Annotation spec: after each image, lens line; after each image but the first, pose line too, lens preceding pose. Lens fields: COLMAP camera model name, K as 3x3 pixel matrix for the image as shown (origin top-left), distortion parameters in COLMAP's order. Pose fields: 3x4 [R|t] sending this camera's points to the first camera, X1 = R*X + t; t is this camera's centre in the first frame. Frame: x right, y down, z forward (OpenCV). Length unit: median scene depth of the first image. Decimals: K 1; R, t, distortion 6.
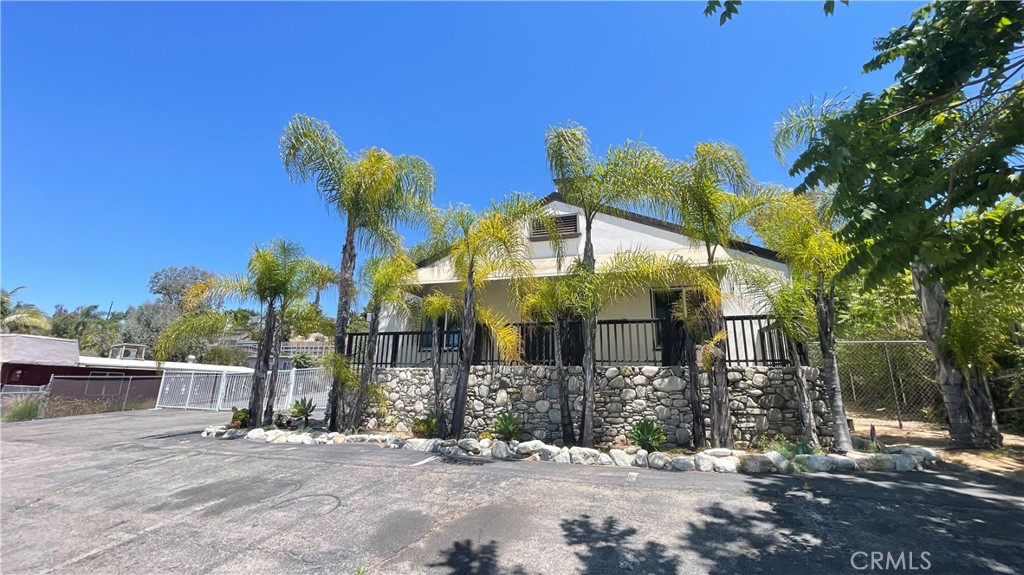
lens RADIAL K [[428.9, 0, 512.4], [0, 428.9, 283.8], [0, 0, 1]] dist [0.004482, 0.000324]
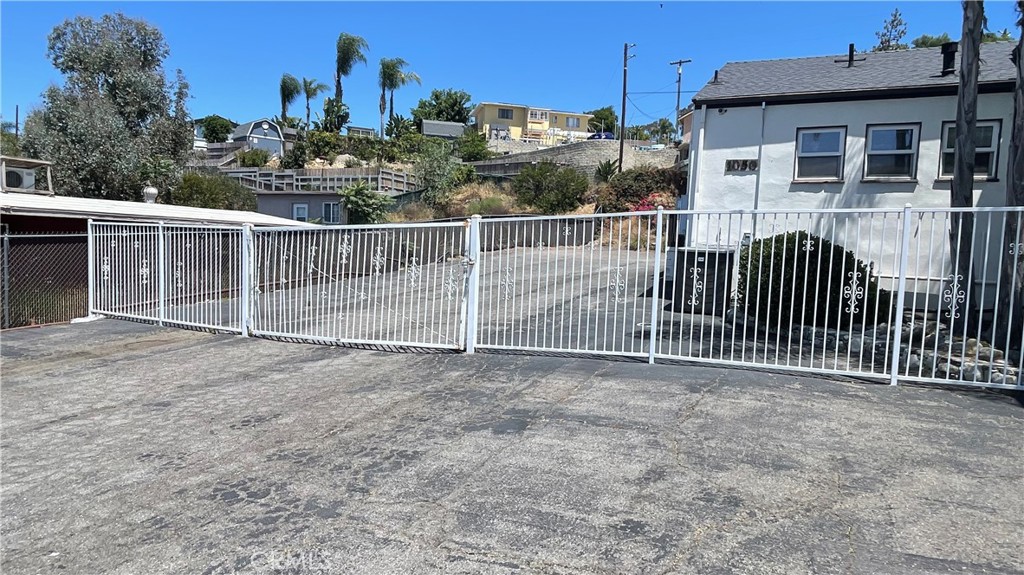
lens RADIAL K [[631.8, 0, 509.1], [0, 631.8, 294.4], [0, 0, 1]] dist [0.005240, -0.001542]
pose [[0.991885, 0.021318, -0.125342, -0.271255], [0.018929, 0.950096, 0.311383, 0.071262], [0.125725, -0.311229, 0.941982, 0.365661]]
